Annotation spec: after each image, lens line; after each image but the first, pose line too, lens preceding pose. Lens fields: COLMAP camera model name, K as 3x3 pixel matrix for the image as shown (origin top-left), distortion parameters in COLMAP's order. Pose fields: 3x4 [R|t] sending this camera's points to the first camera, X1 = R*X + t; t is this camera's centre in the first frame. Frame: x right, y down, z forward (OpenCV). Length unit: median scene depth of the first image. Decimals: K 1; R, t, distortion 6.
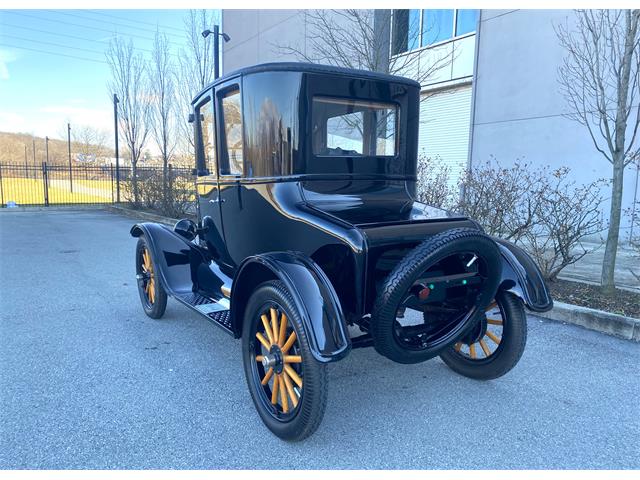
lens RADIAL K [[495.7, 0, 319.9], [0, 495.7, 250.7], [0, 0, 1]] dist [0.010786, 0.003151]
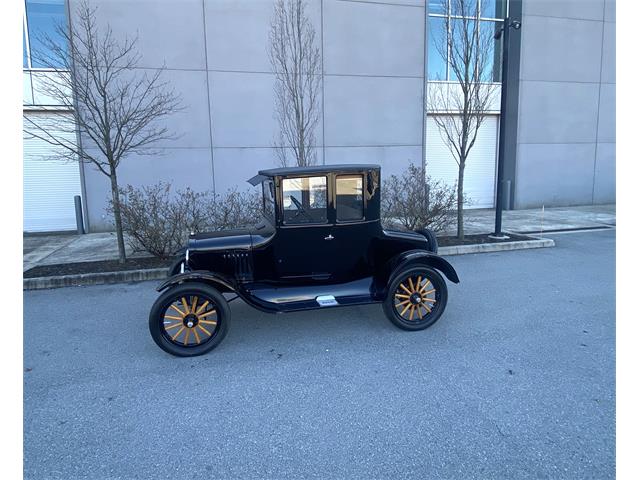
lens RADIAL K [[383.3, 0, 294.8], [0, 383.3, 223.1], [0, 0, 1]] dist [0.032106, -0.037820]
pose [[0.349927, -0.149683, 0.924741, -1.439252], [0.155291, 0.982763, 0.100311, -0.297087], [-0.923816, 0.108503, 0.367139, 0.637269]]
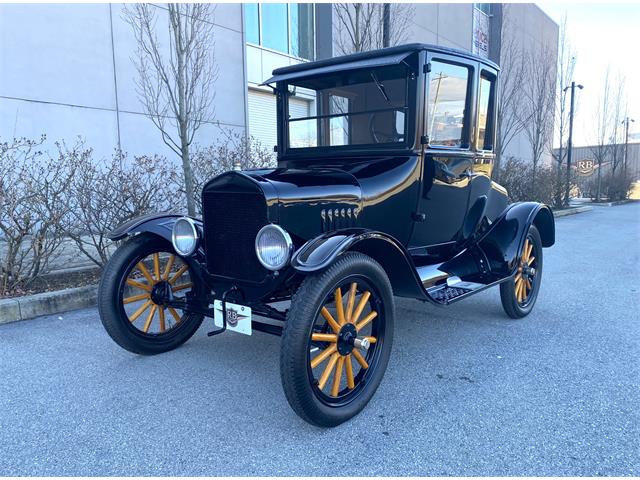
lens RADIAL K [[517.2, 0, 301.2], [0, 517.2, 258.1], [0, 0, 1]] dist [0.012085, -0.002804]
pose [[-0.293423, -0.136117, 0.946243, -1.132487], [0.136287, 0.973745, 0.182334, -0.176676], [-0.946218, 0.182462, -0.267168, 1.644937]]
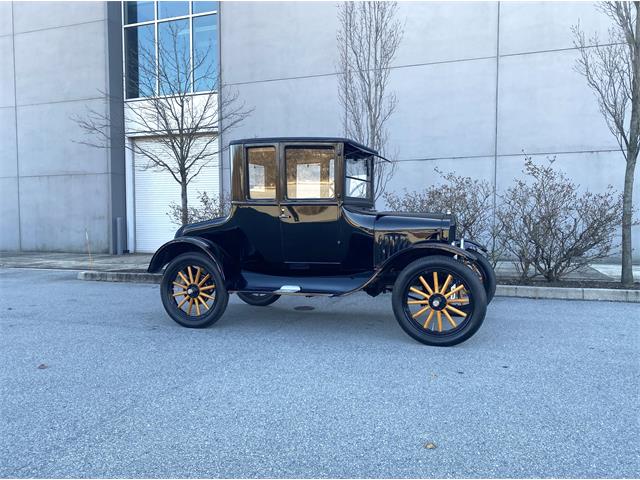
lens RADIAL K [[531.7, 0, 317.4], [0, 531.7, 257.3], [0, 0, 1]] dist [0.011991, 0.003241]
pose [[0.802530, -0.050991, 0.594429, -0.971867], [0.094317, 0.994655, -0.042013, 0.124577], [-0.589110, 0.089781, 0.803050, -0.516331]]
